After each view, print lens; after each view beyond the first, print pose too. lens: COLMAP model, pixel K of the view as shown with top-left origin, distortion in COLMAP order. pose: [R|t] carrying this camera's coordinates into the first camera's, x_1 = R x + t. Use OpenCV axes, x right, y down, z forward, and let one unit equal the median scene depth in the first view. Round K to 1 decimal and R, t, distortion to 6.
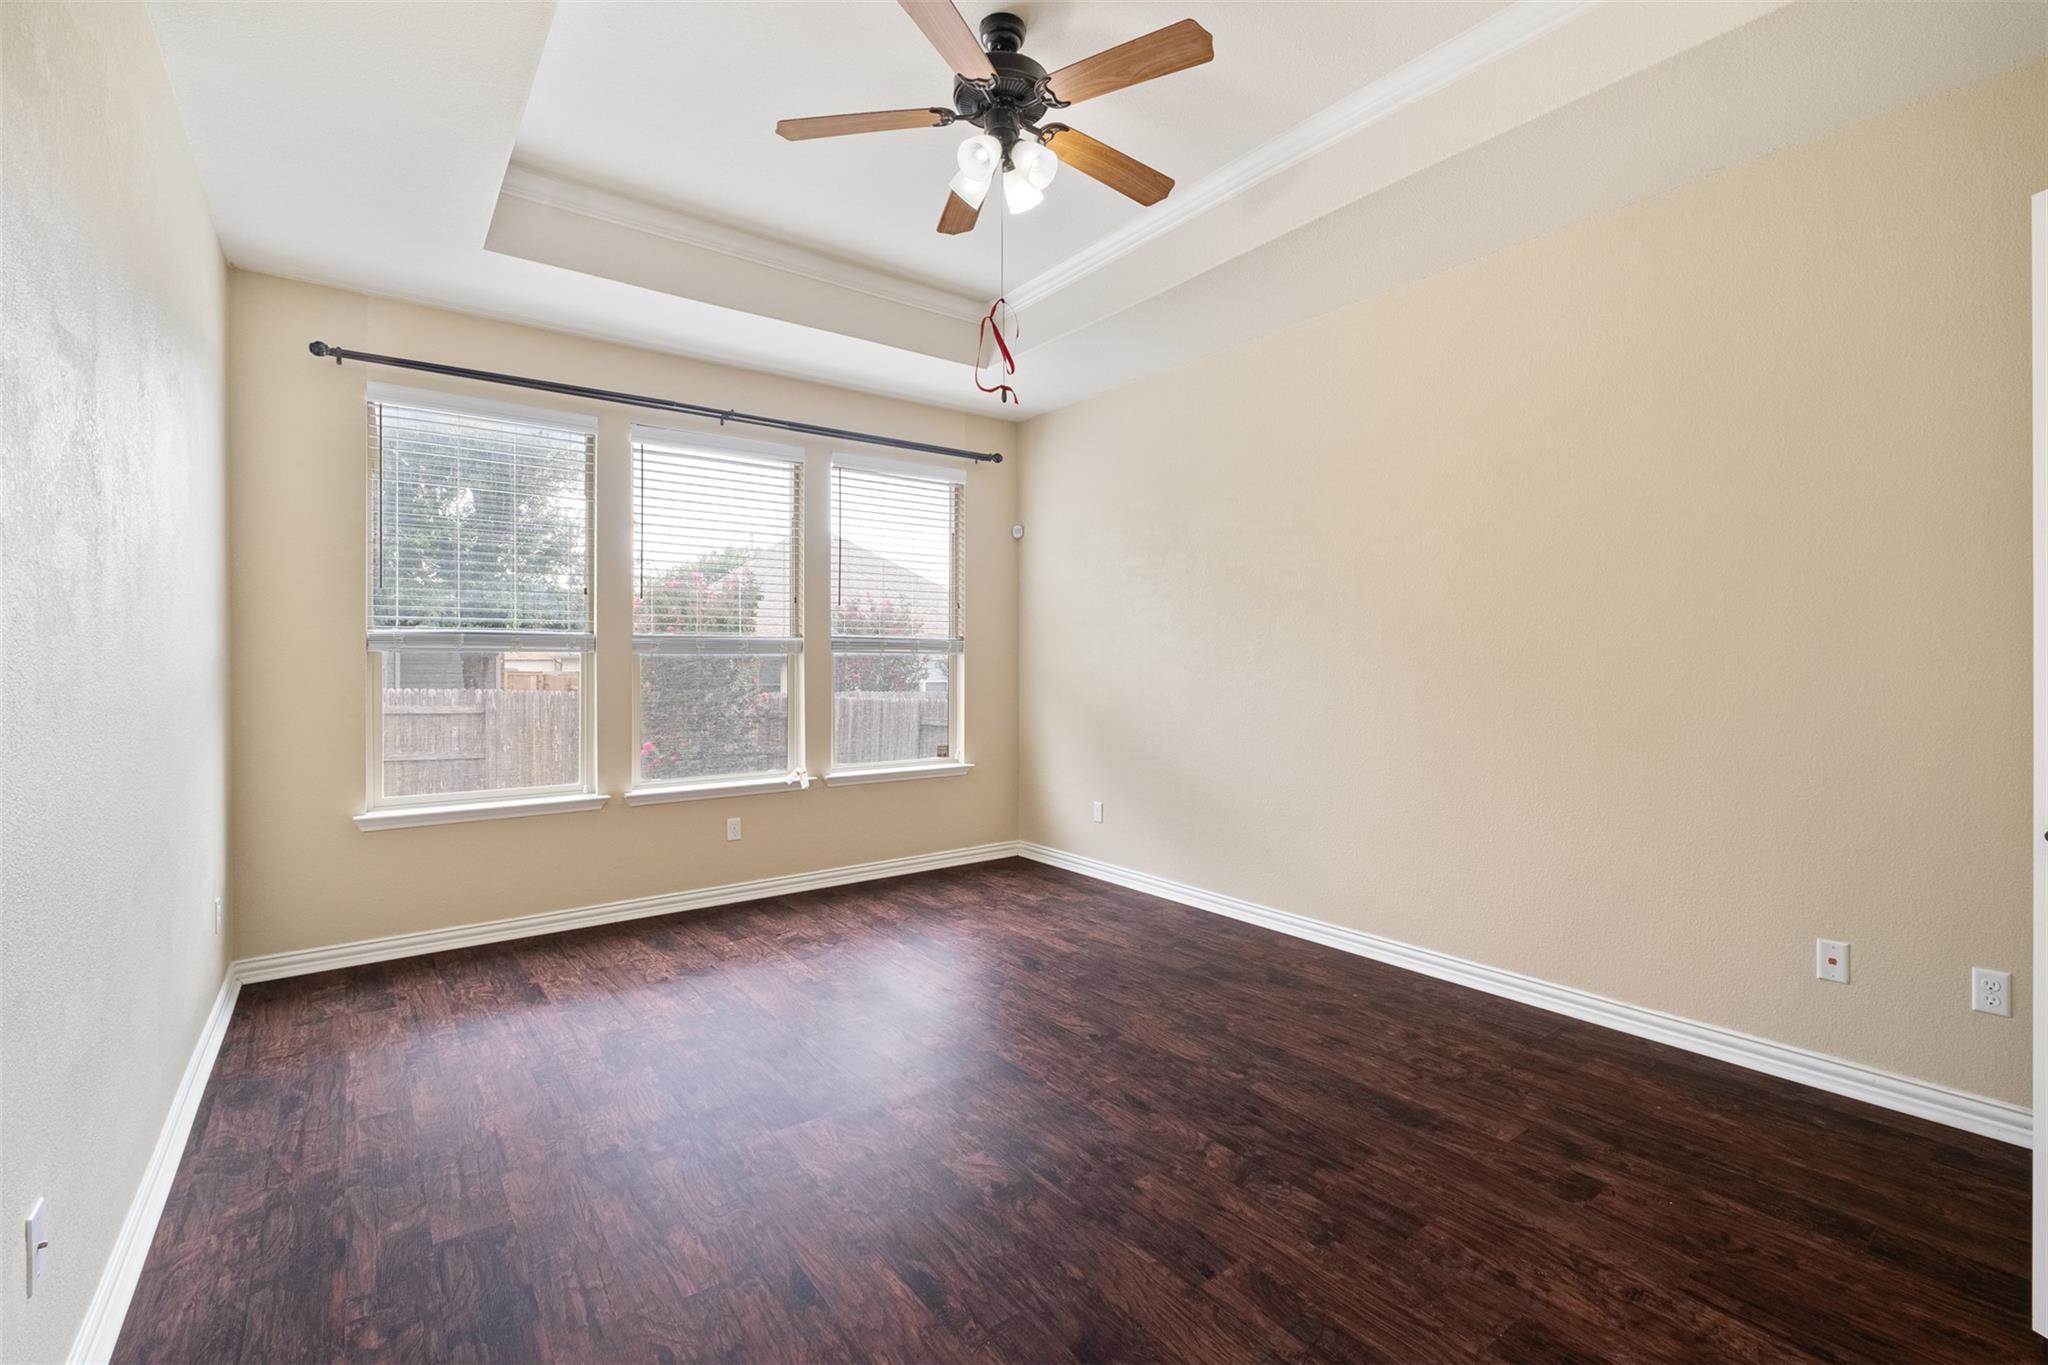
lens RADIAL K [[884.9, 0, 1019.0], [0, 884.9, 680.1], [0, 0, 1]] dist [0.002332, -0.004331]
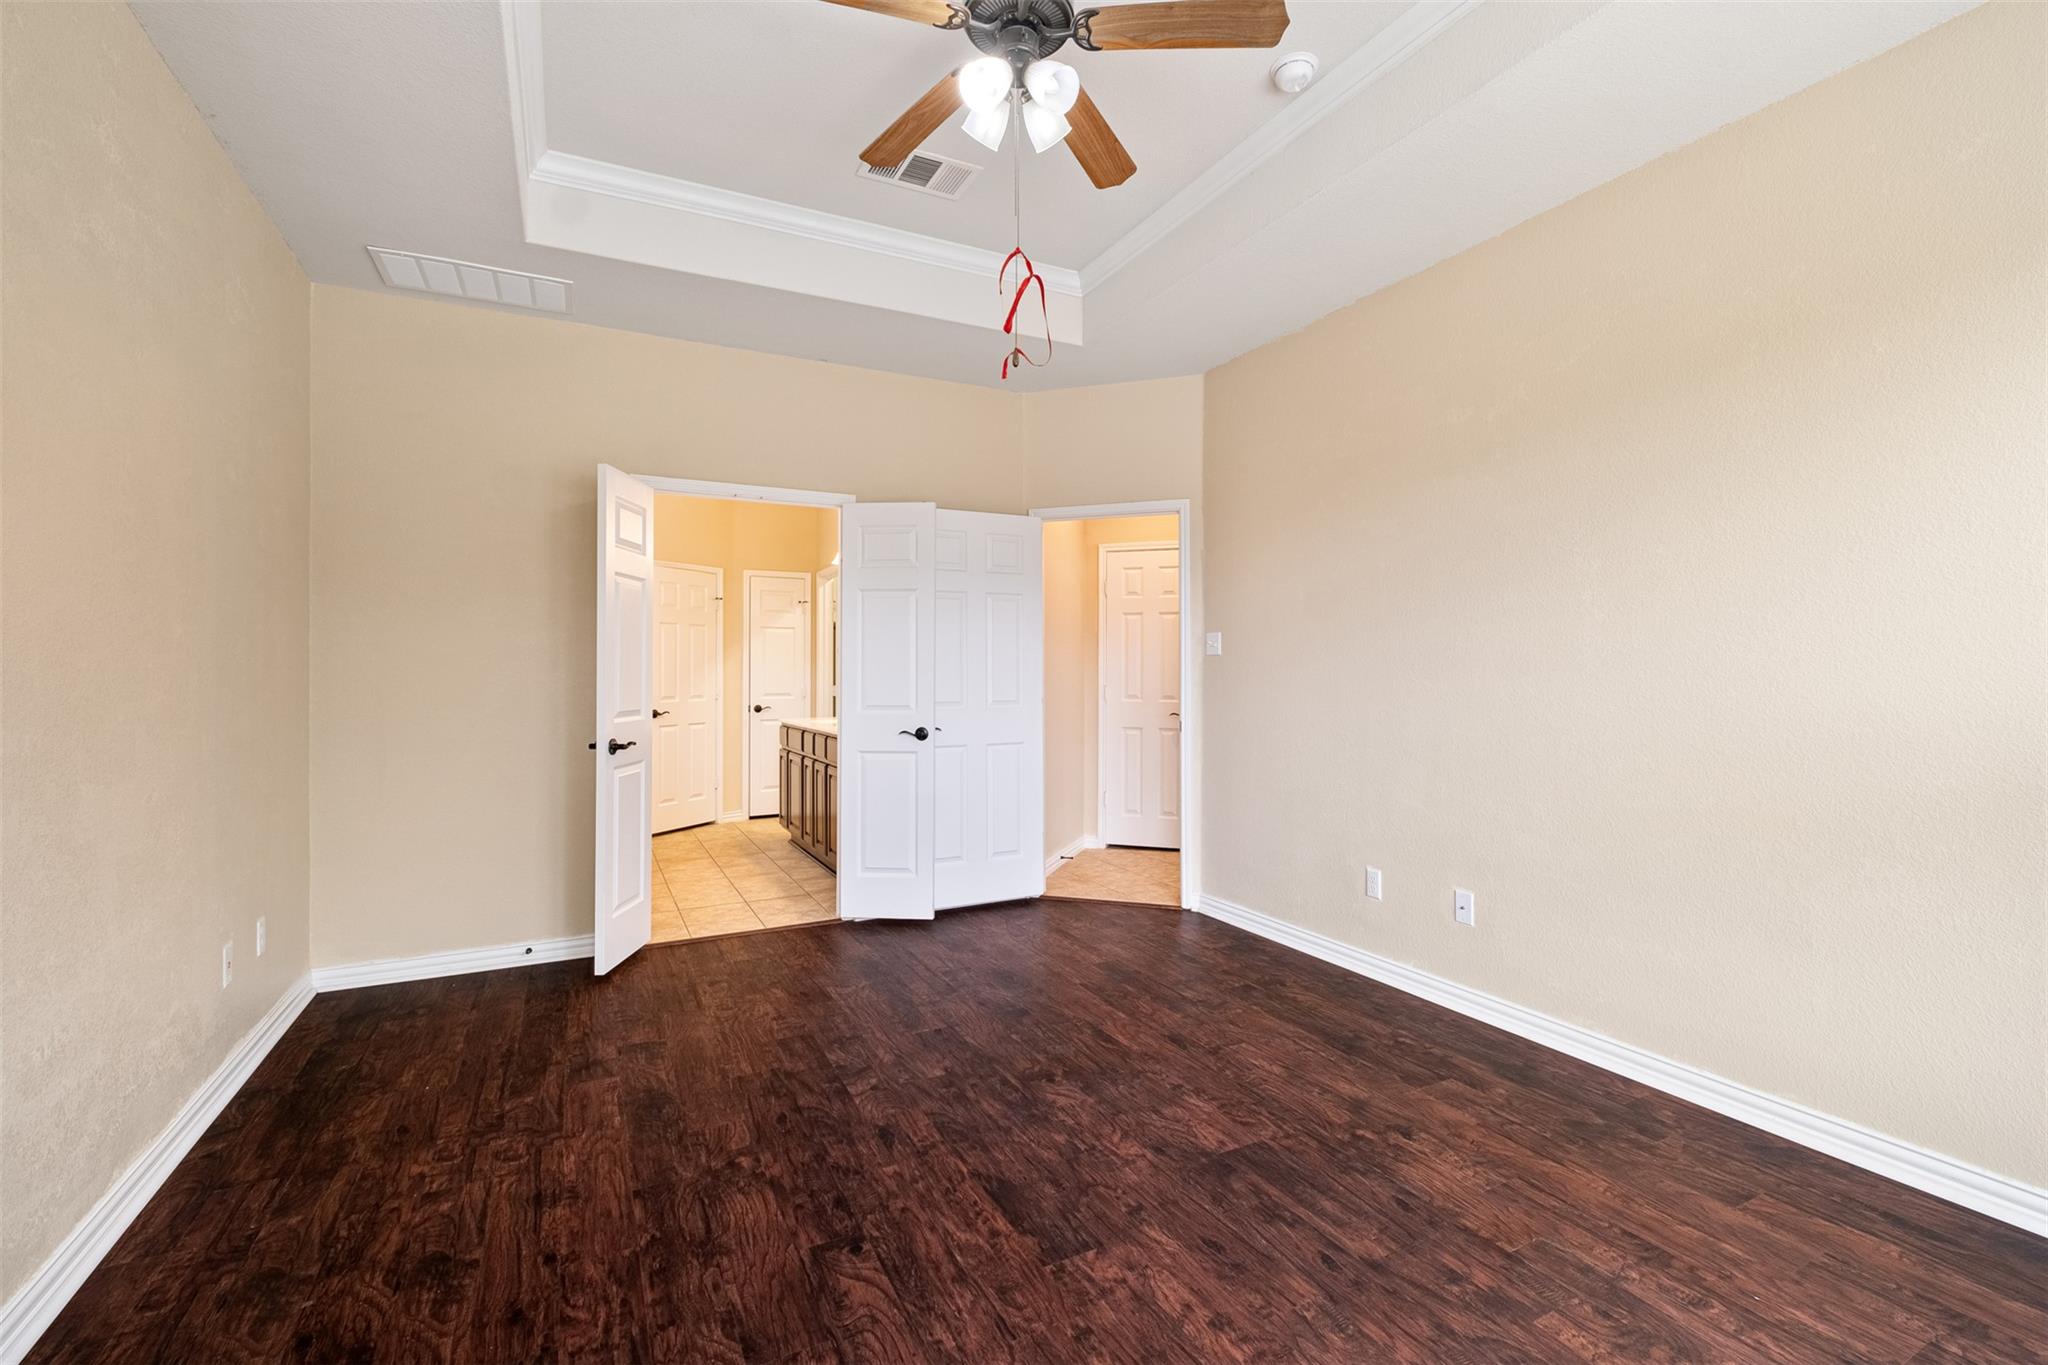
lens RADIAL K [[884.9, 0, 1031.2], [0, 884.9, 668.4], [0, 0, 1]] dist [0.002332, -0.004331]
pose [[-0.986361, 0.005068, 0.164516, -0.167266], [0.007460, 0.999875, 0.013925, -0.033818], [-0.164425, 0.014962, -0.986276, 1.786285]]
